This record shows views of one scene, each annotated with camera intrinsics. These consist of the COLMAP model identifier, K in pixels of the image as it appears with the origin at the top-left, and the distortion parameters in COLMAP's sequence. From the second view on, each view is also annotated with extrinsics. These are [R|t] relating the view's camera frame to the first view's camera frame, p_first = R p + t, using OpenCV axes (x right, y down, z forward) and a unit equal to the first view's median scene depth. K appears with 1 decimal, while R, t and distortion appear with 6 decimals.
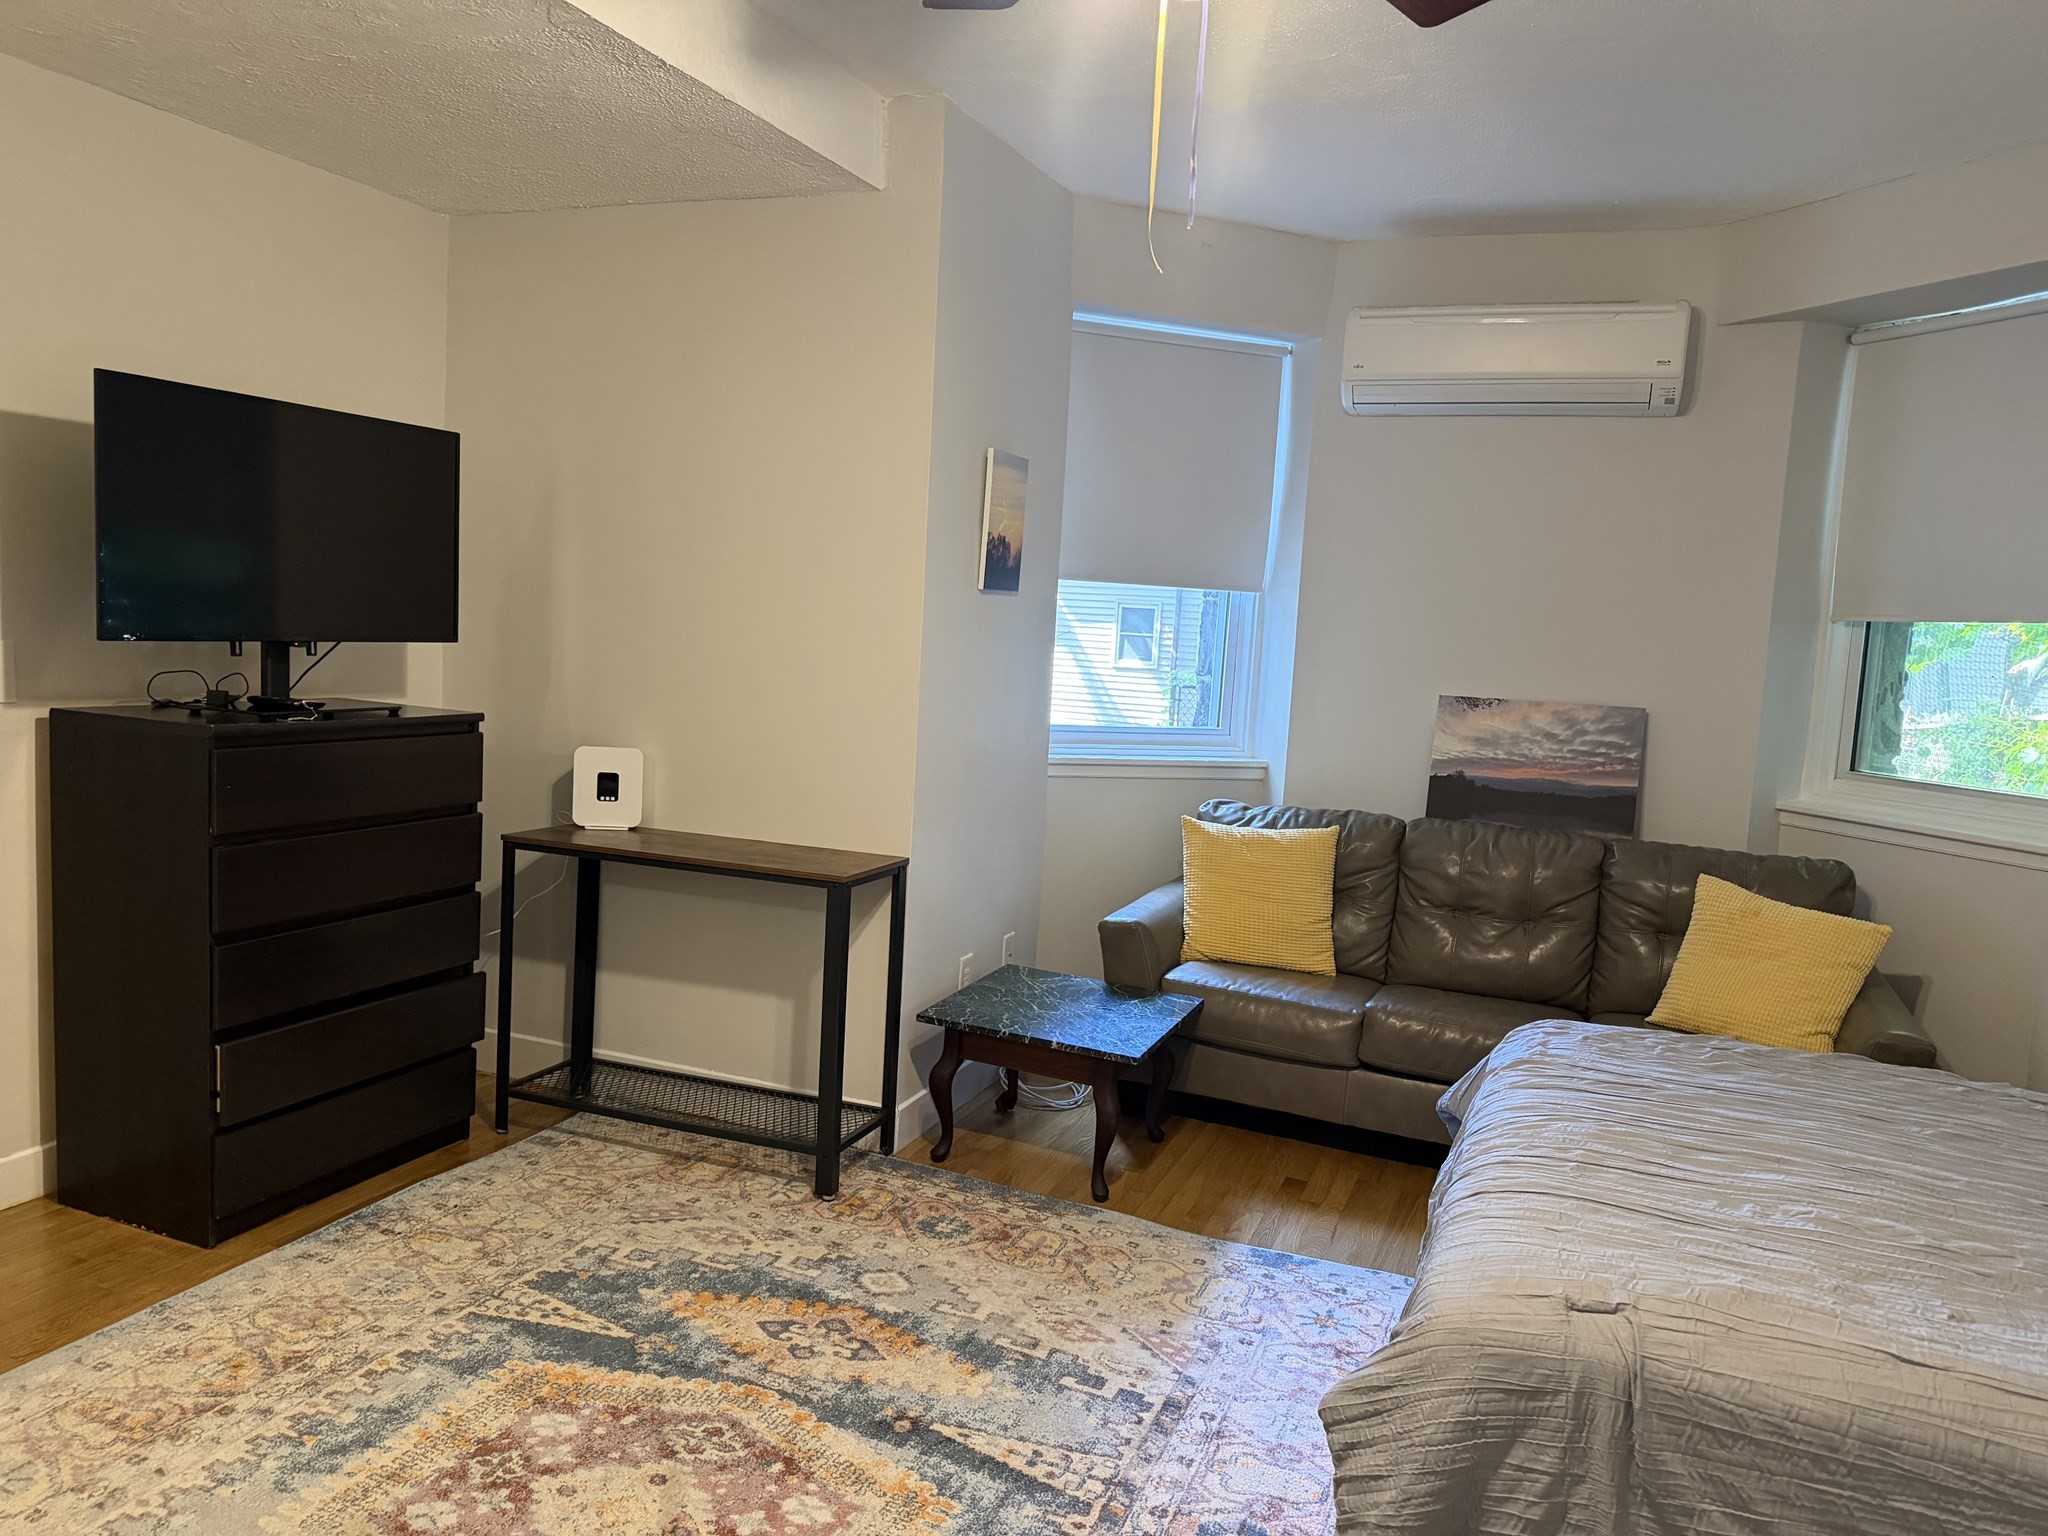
lens RADIAL K [[1409.7, 0, 1024.0], [0, 1409.7, 768.0], [0, 0, 1]] dist [0.031806, -0.041356]
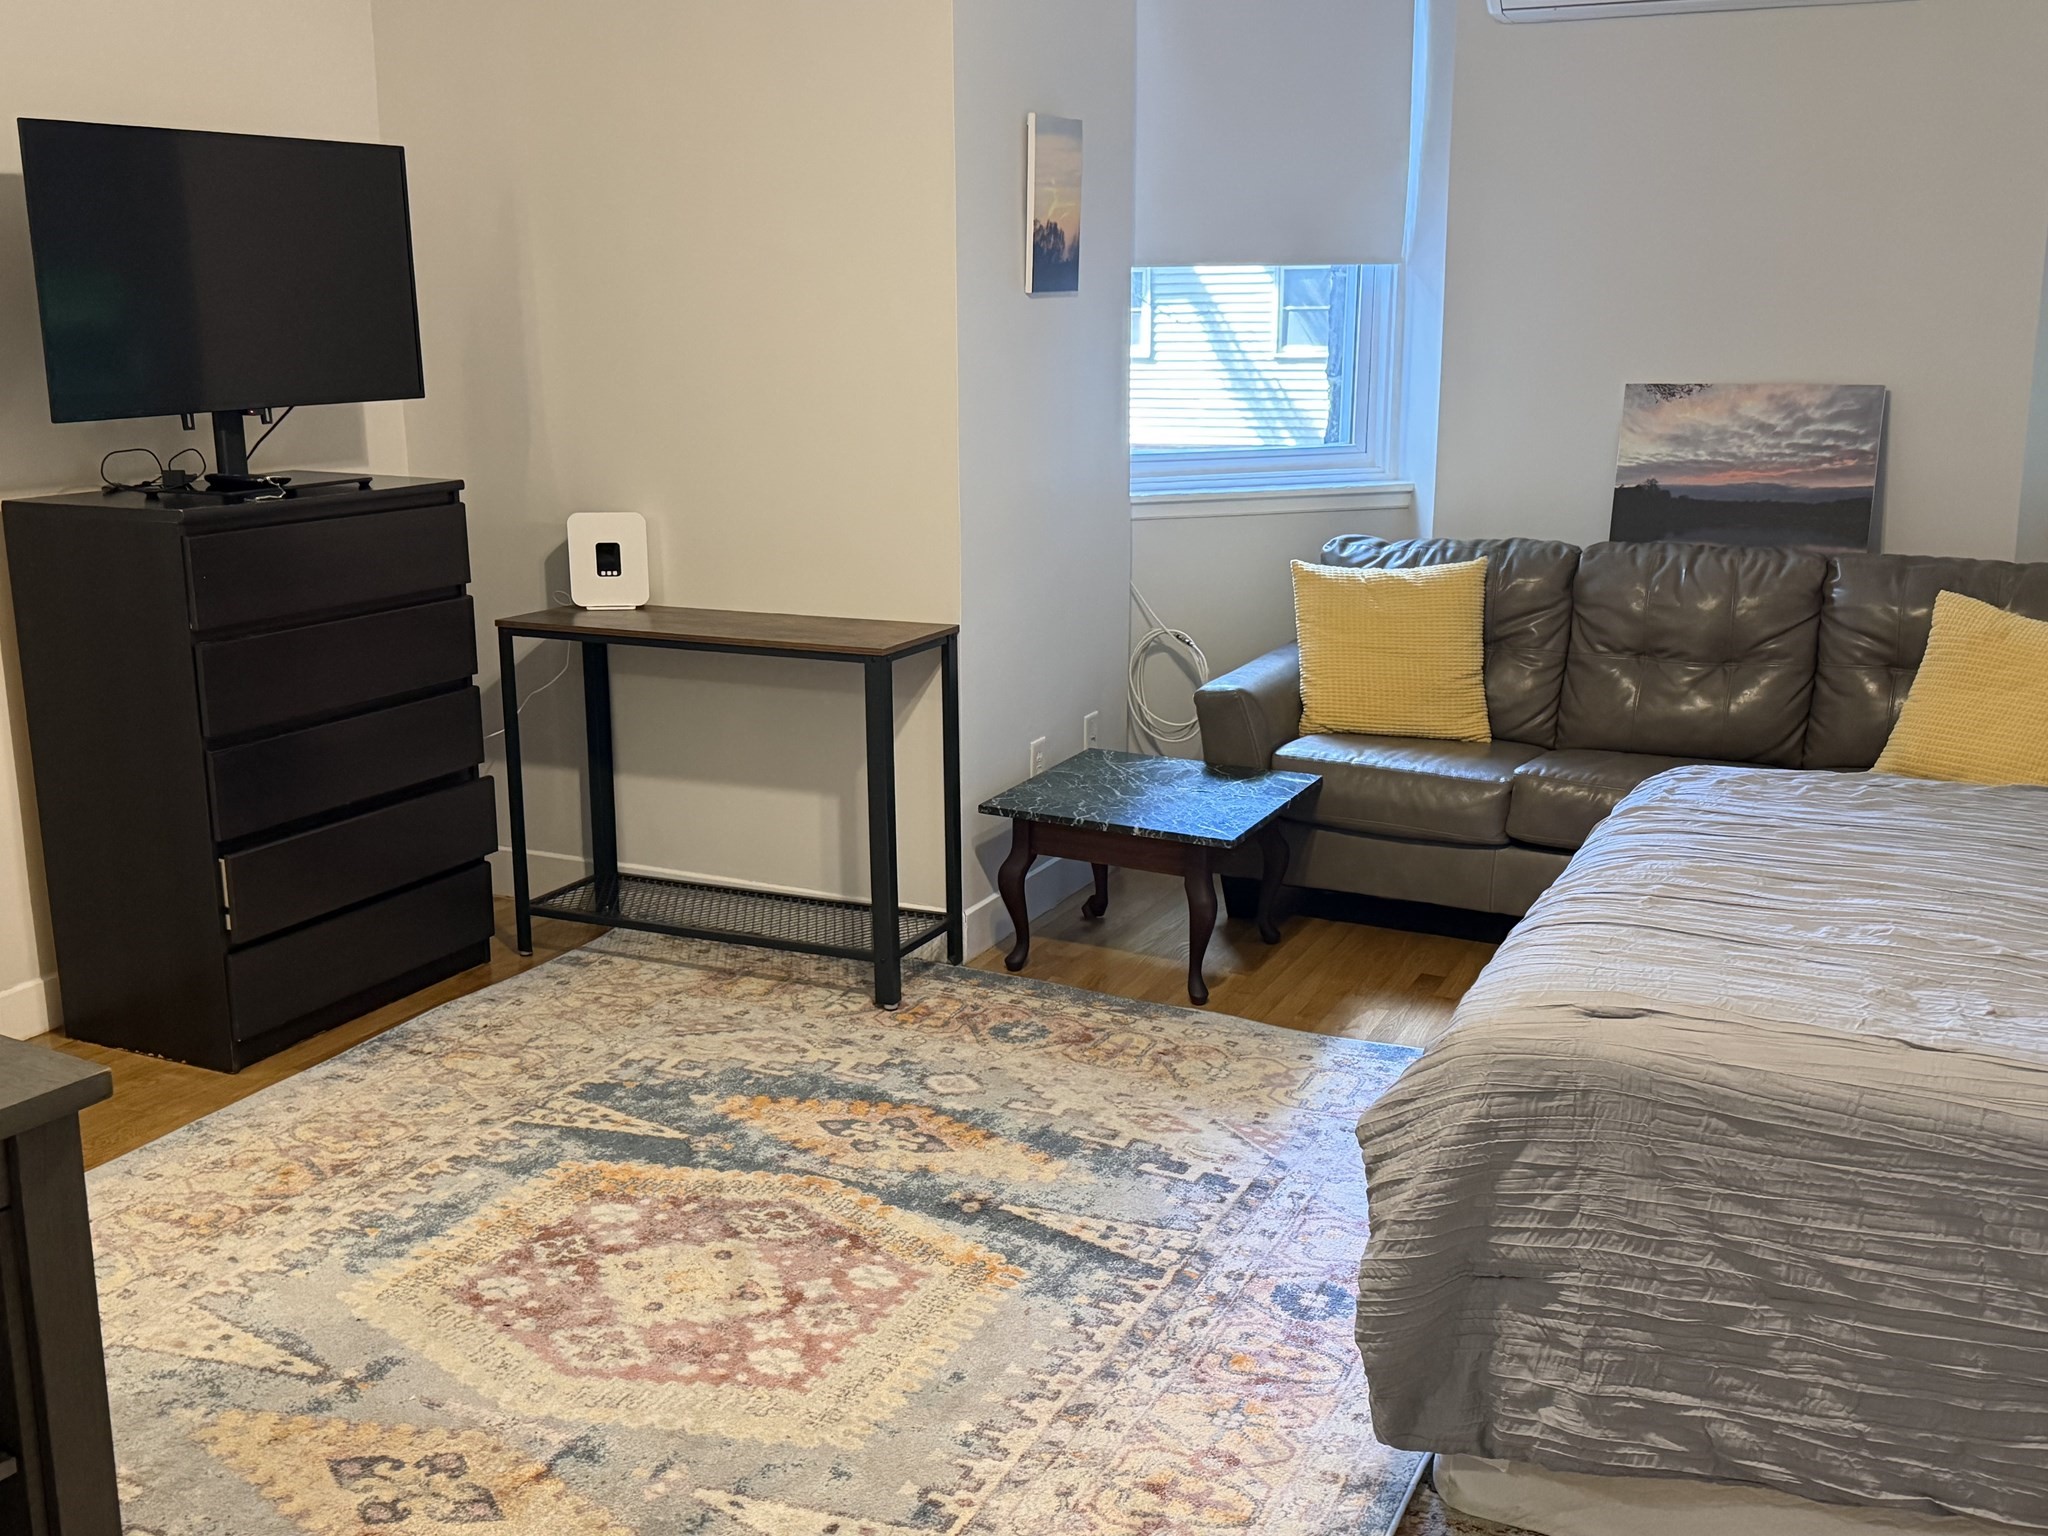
lens RADIAL K [[2026.1, 0, 1024.0], [0, 2026.1, 768.0], [0, 0, 1]] dist [0.204295, -0.463786]
pose [[0.995484, -0.047276, -0.082323, 0.067685], [0.057064, 0.991021, 0.120919, 0.003346], [0.075867, -0.125071, 0.989243, -0.285911]]
